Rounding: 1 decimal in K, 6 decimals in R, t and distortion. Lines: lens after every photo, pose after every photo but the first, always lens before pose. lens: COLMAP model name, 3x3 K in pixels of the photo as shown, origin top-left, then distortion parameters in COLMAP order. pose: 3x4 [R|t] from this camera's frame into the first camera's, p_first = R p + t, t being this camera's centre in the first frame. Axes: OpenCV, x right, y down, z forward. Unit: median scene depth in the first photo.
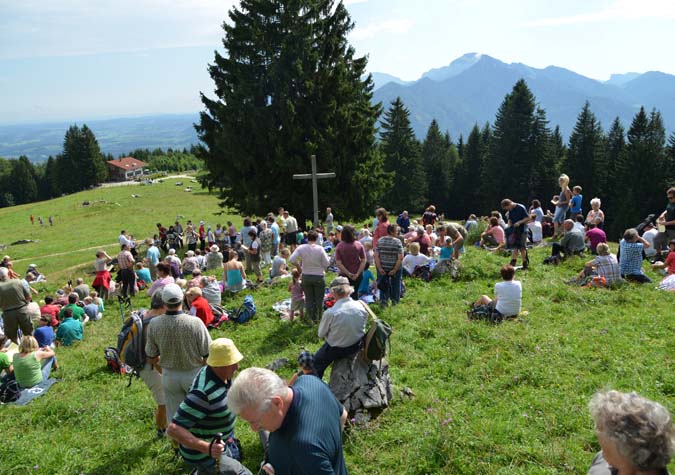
lens RADIAL K [[532.9, 0, 350.8], [0, 532.9, 234.3], [0, 0, 1]] dist [-0.077573, 0.009850]
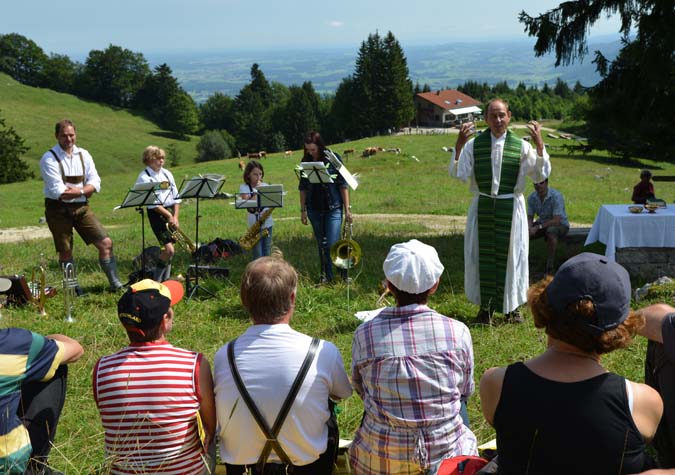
lens RADIAL K [[707.1, 0, 363.0], [0, 707.1, 238.4], [0, 0, 1]] dist [0.065370, 0.053160]
pose [[0.847194, 0.127317, -0.515803, -0.057165], [-0.119561, 0.991647, 0.048394, 0.000940], [0.517655, 0.020671, 0.855340, 0.237732]]
